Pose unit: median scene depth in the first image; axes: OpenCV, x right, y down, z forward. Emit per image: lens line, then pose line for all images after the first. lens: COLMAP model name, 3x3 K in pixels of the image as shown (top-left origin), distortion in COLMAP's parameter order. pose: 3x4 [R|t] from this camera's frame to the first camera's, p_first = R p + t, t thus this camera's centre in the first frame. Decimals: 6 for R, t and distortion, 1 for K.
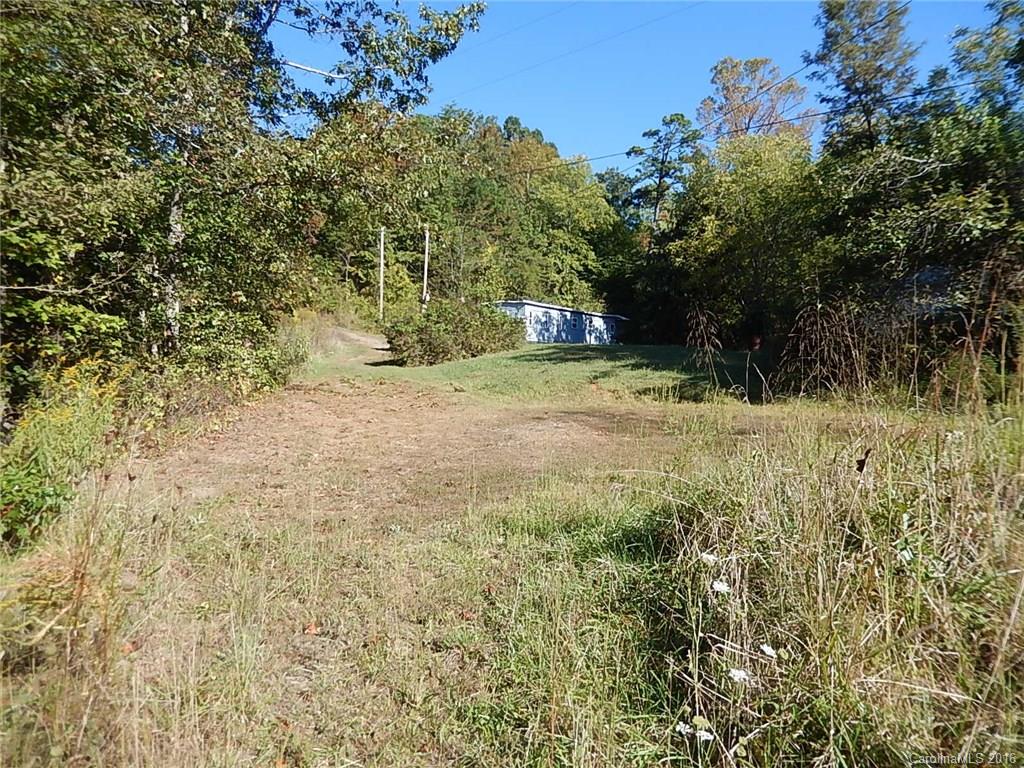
lens RADIAL K [[737.6, 0, 512.4], [0, 737.6, 381.6], [0, 0, 1]] dist [-0.006693, -0.001541]
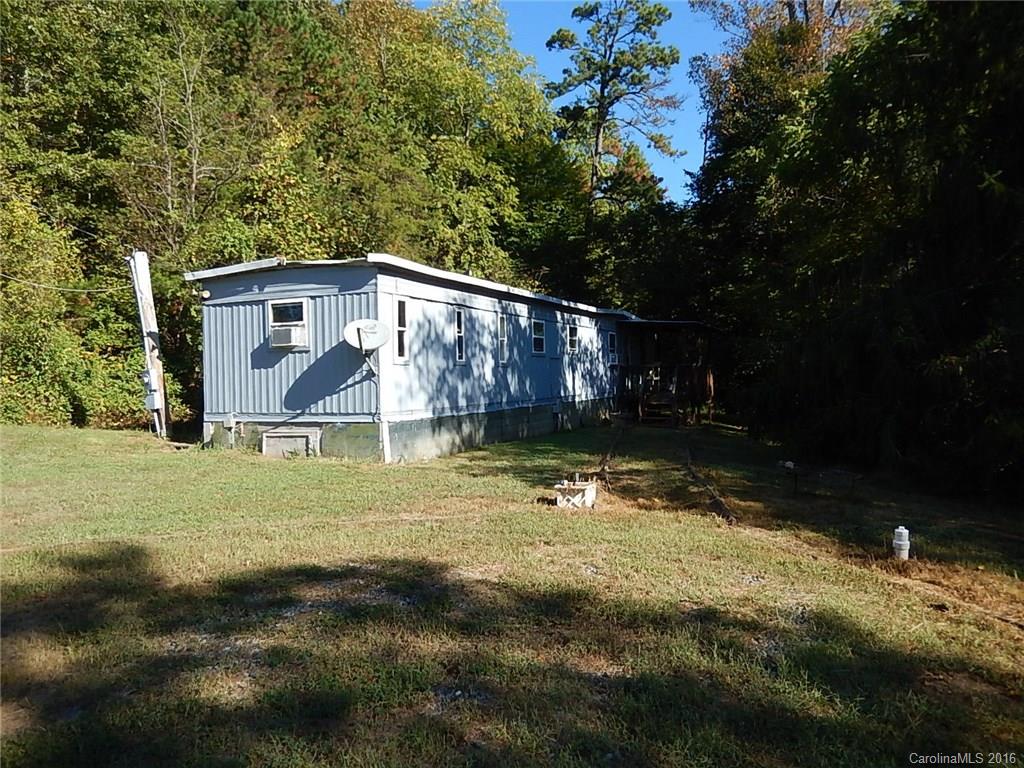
lens RADIAL K [[737.6, 0, 508.0], [0, 737.6, 384.7], [0, 0, 1]] dist [-0.006693, -0.001541]
pose [[0.984186, -0.032460, 0.174141, 0.012992], [0.030492, 0.999437, 0.013967, -0.057227], [-0.174497, -0.008436, 0.984622, 0.612105]]
